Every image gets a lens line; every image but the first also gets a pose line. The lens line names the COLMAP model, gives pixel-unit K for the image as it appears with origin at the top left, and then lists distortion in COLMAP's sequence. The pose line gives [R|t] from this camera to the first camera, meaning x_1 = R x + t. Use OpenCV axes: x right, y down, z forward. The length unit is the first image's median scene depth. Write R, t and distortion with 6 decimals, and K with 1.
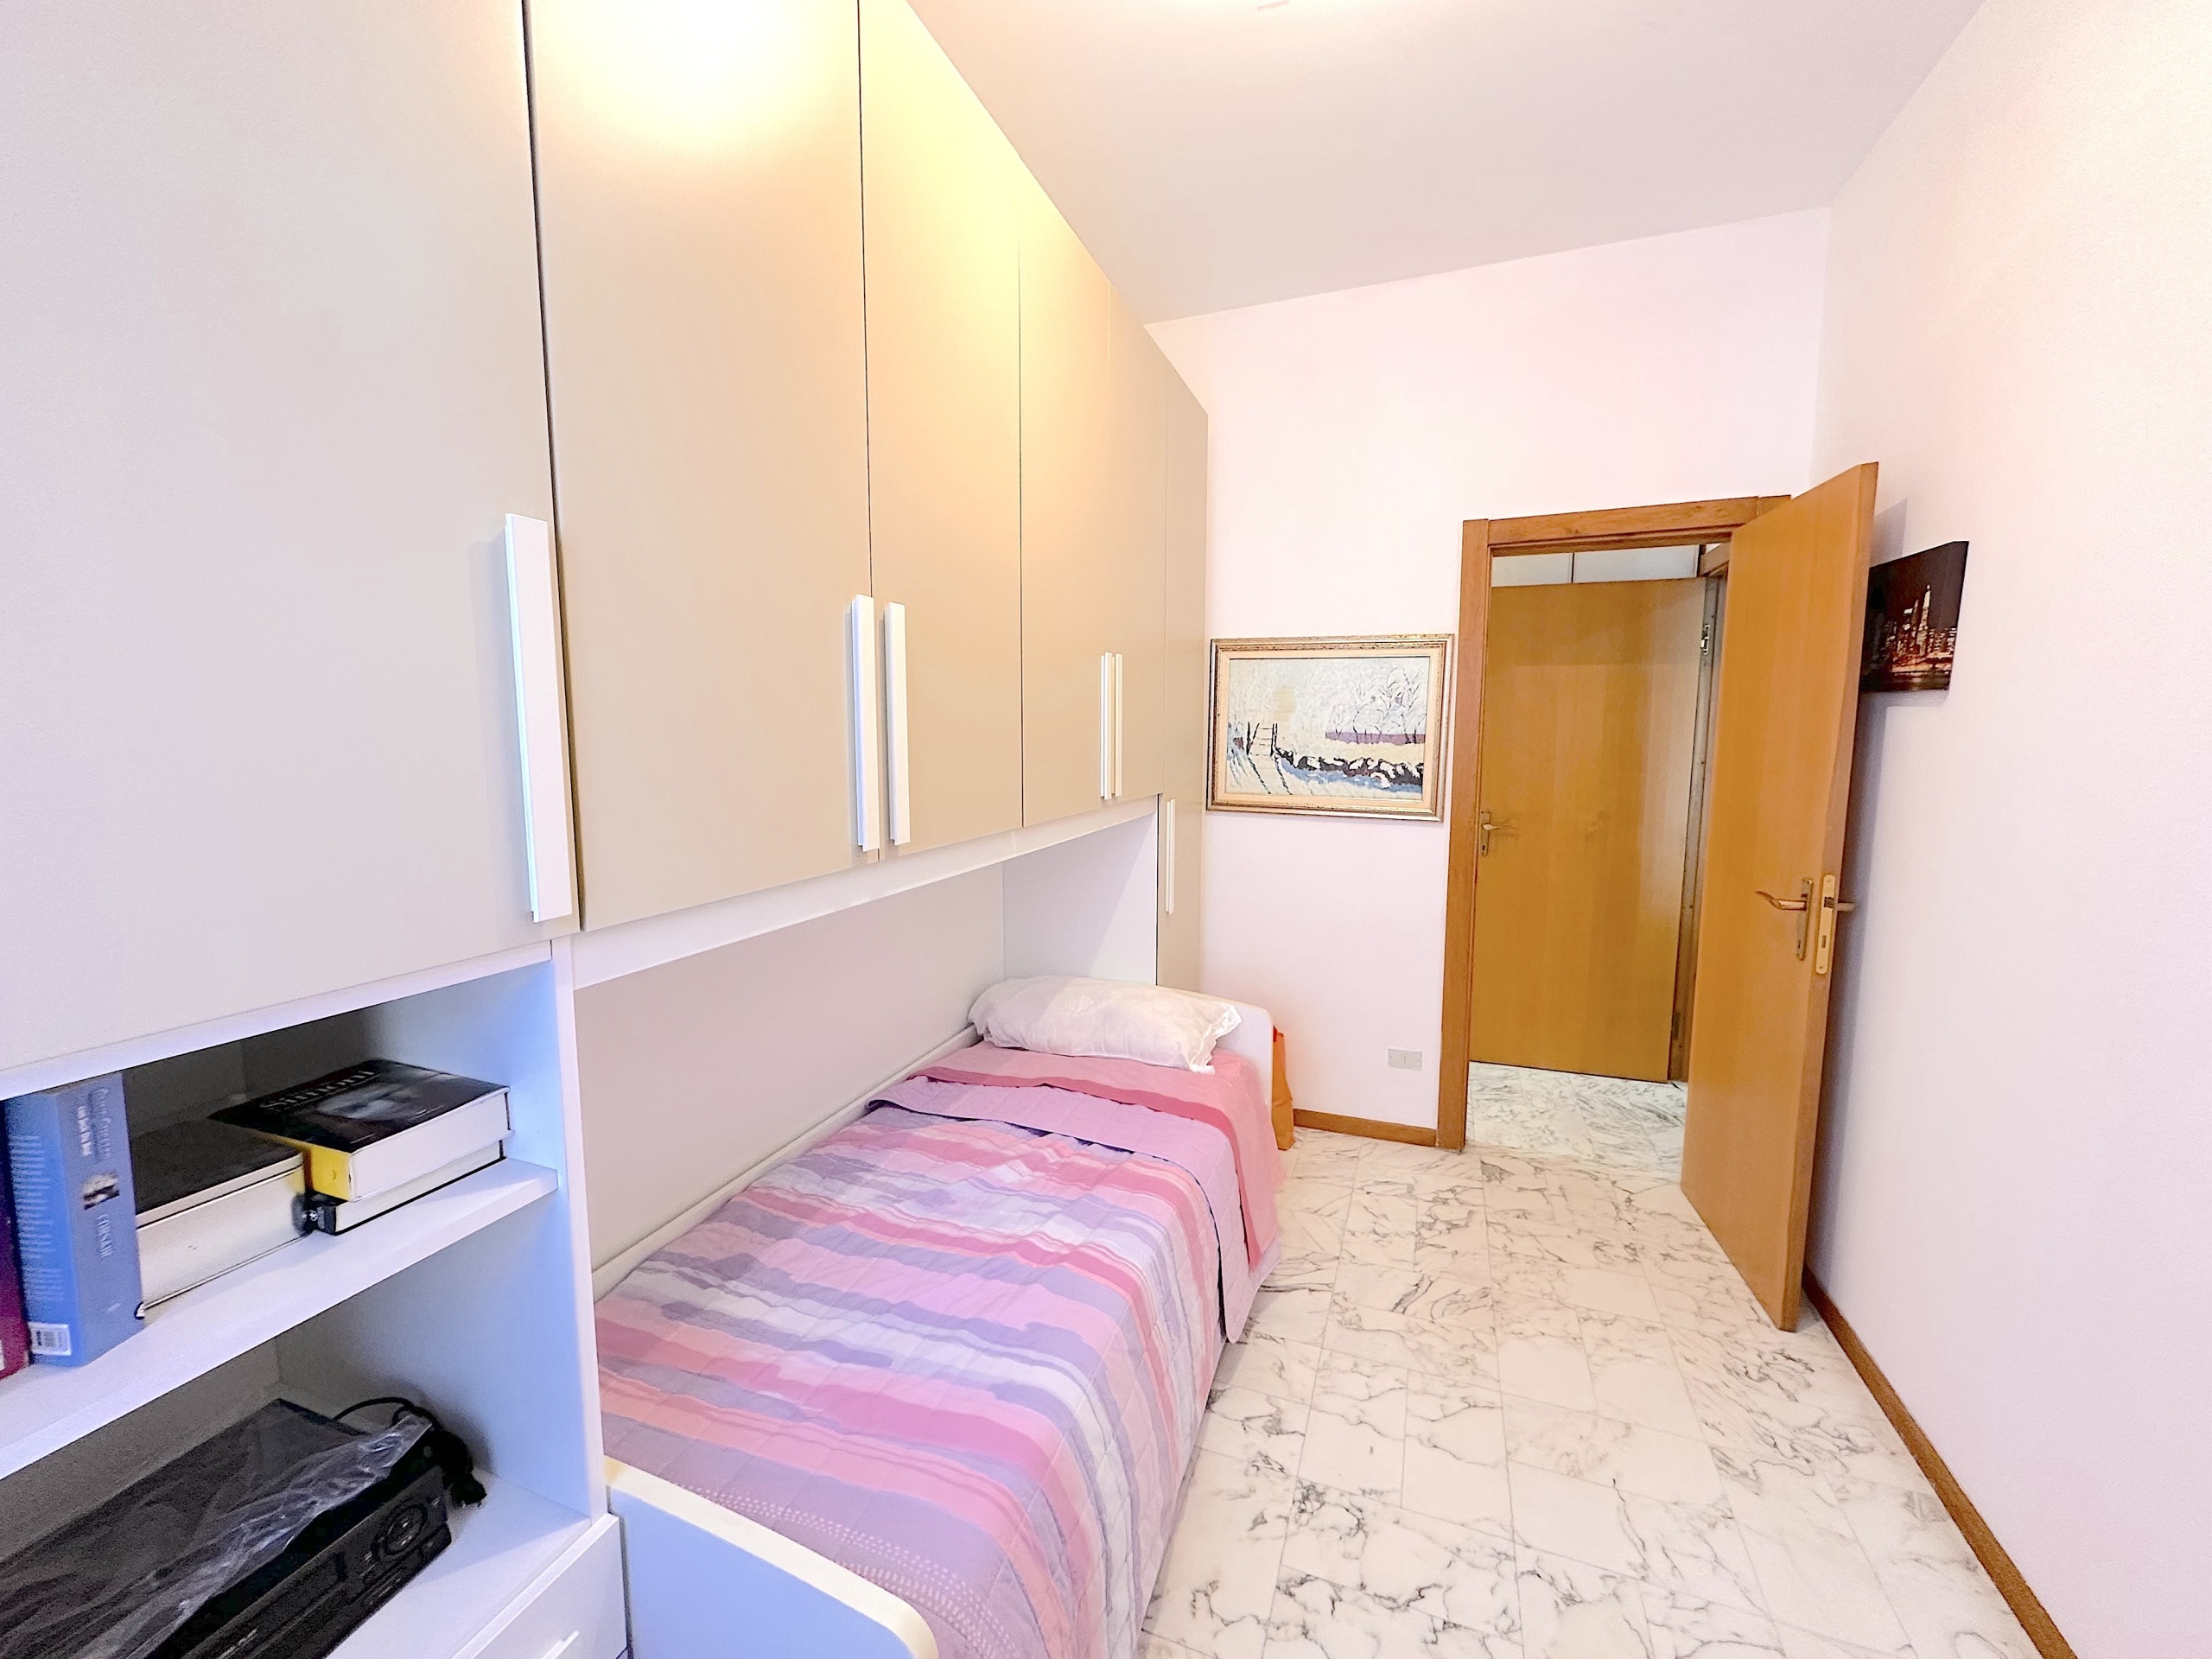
lens RADIAL K [[874.1, 0, 1099.8], [0, 874.1, 825.3], [0, 0, 1]] dist [-0.001394, -0.000519]
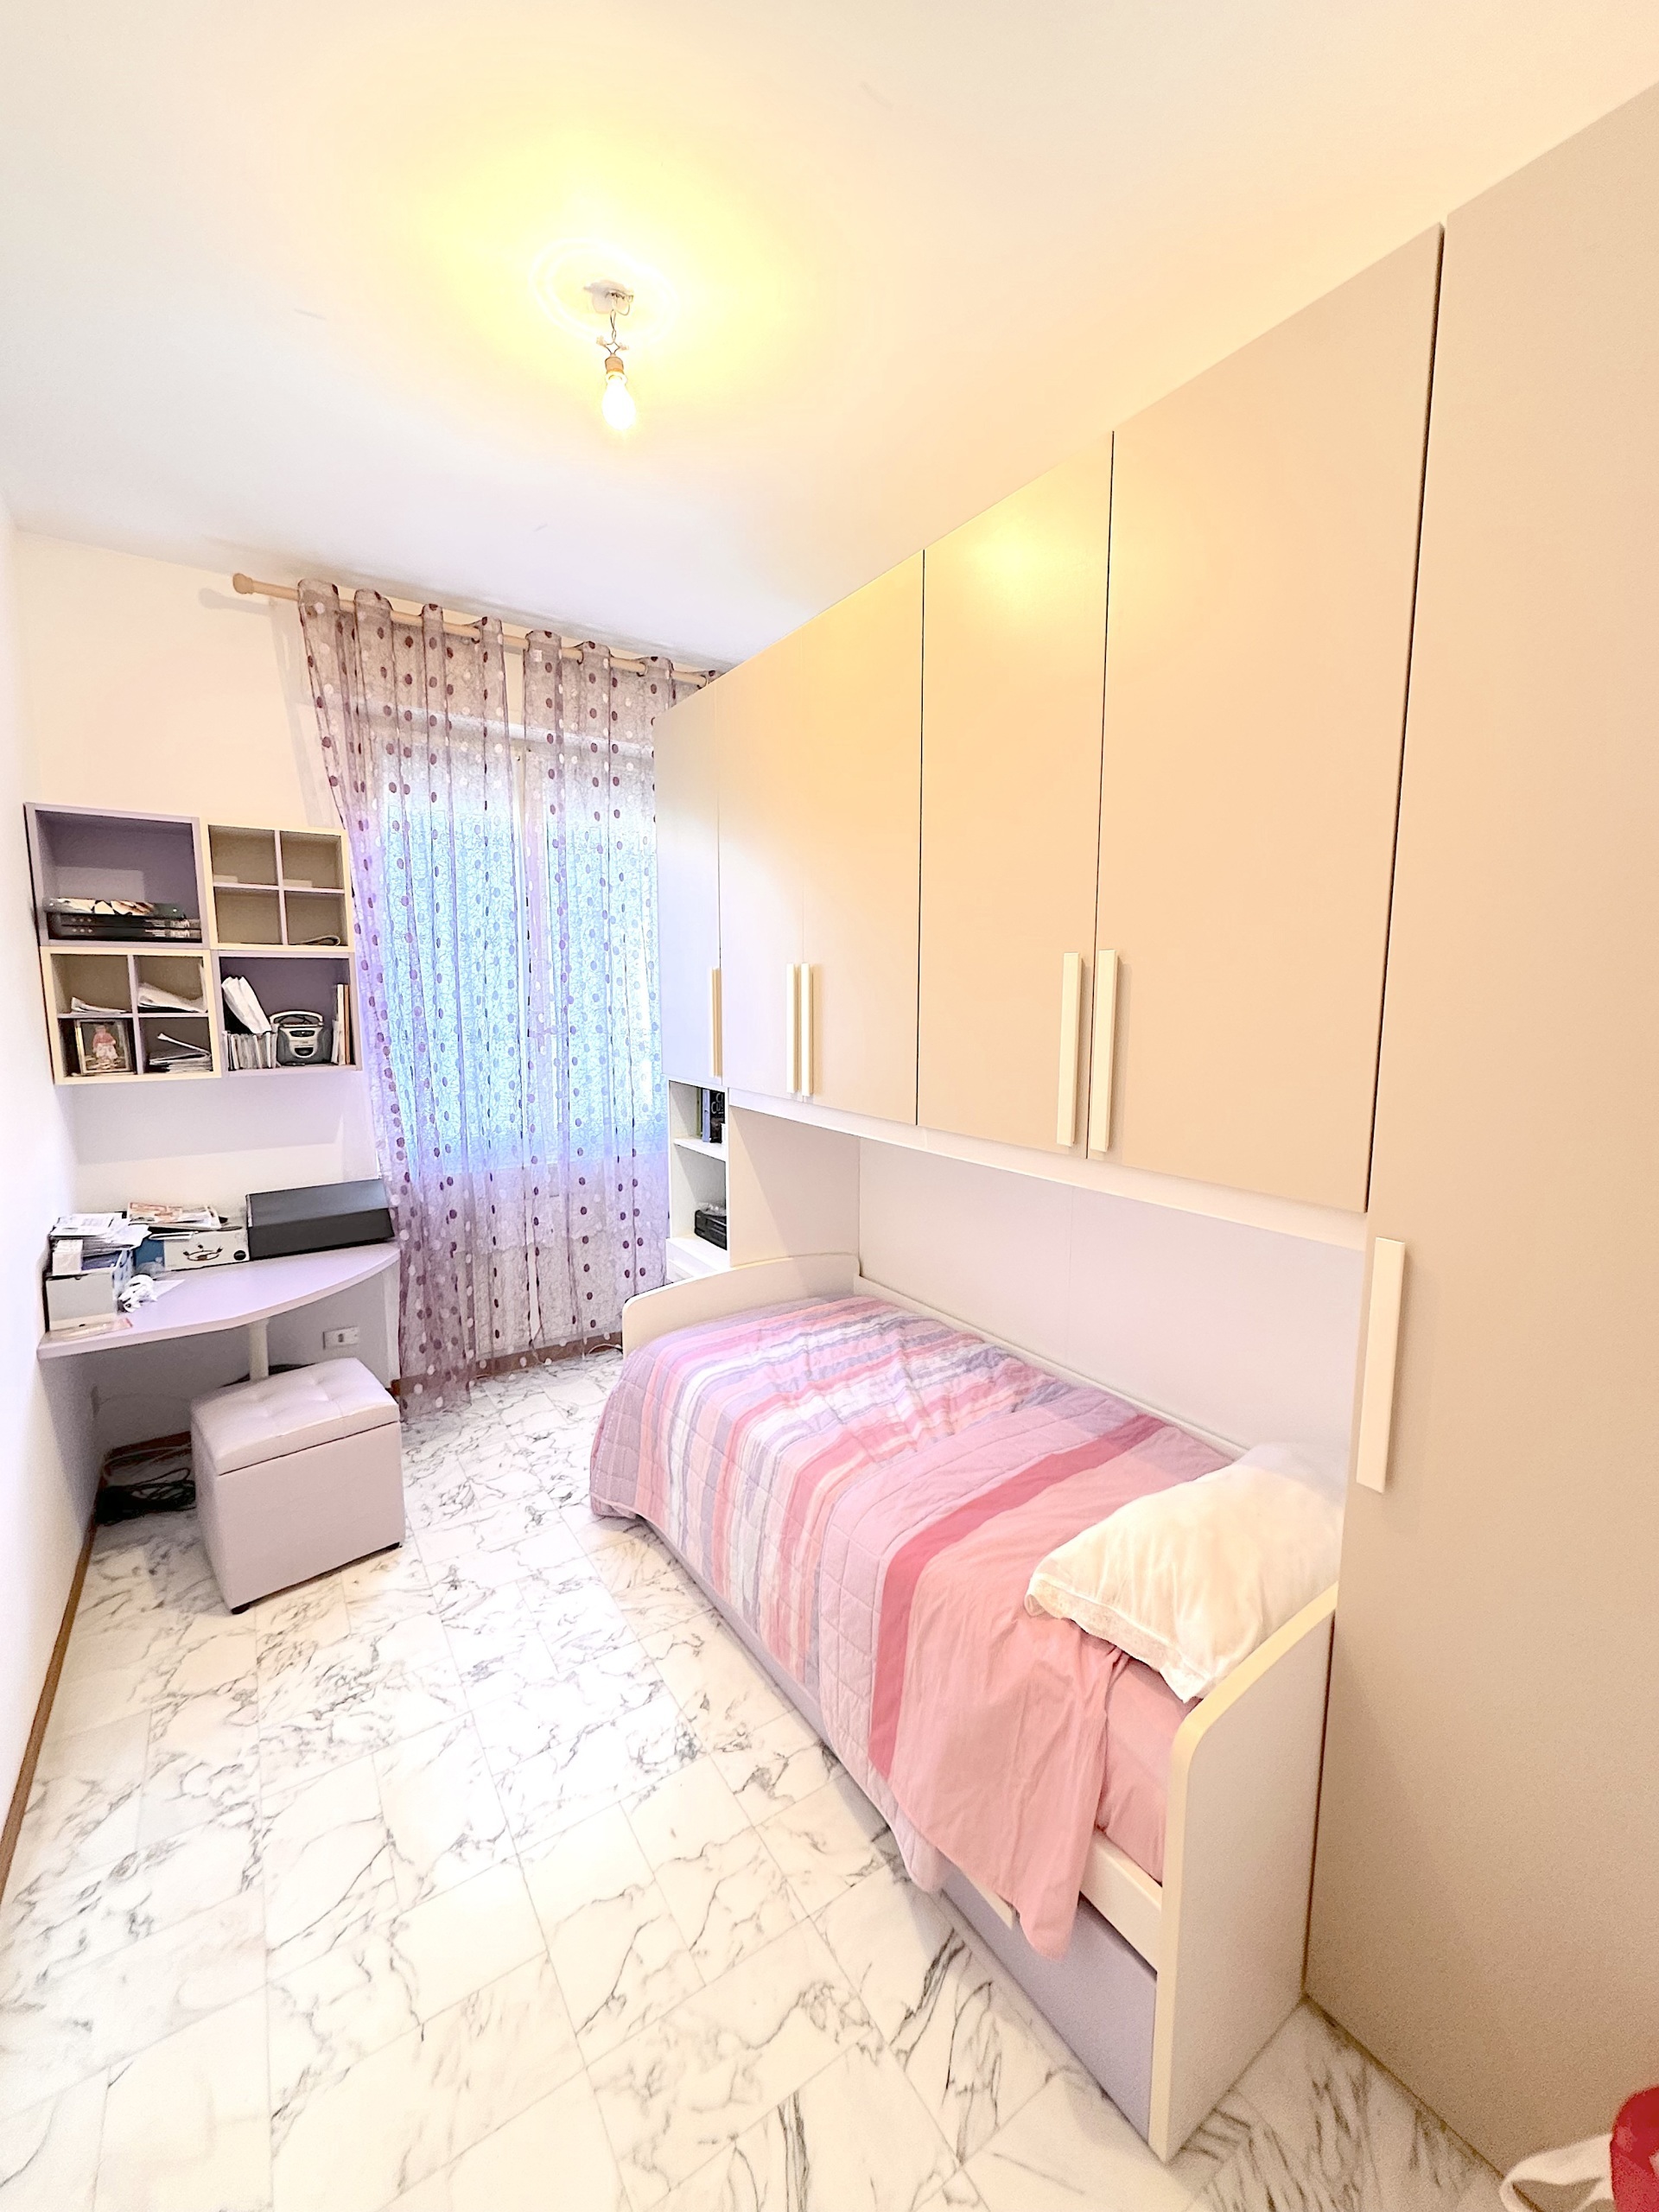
lens RADIAL K [[874.1, 0, 830.9], [0, 874.1, 1098.5], [0, 0, 1]] dist [-0.001394, -0.000519]
pose [[-0.571915, 0.098121, -0.814423, 0.911833], [-0.095731, 0.978053, 0.185061, -0.234976], [0.814707, 0.183805, -0.549970, 1.536010]]
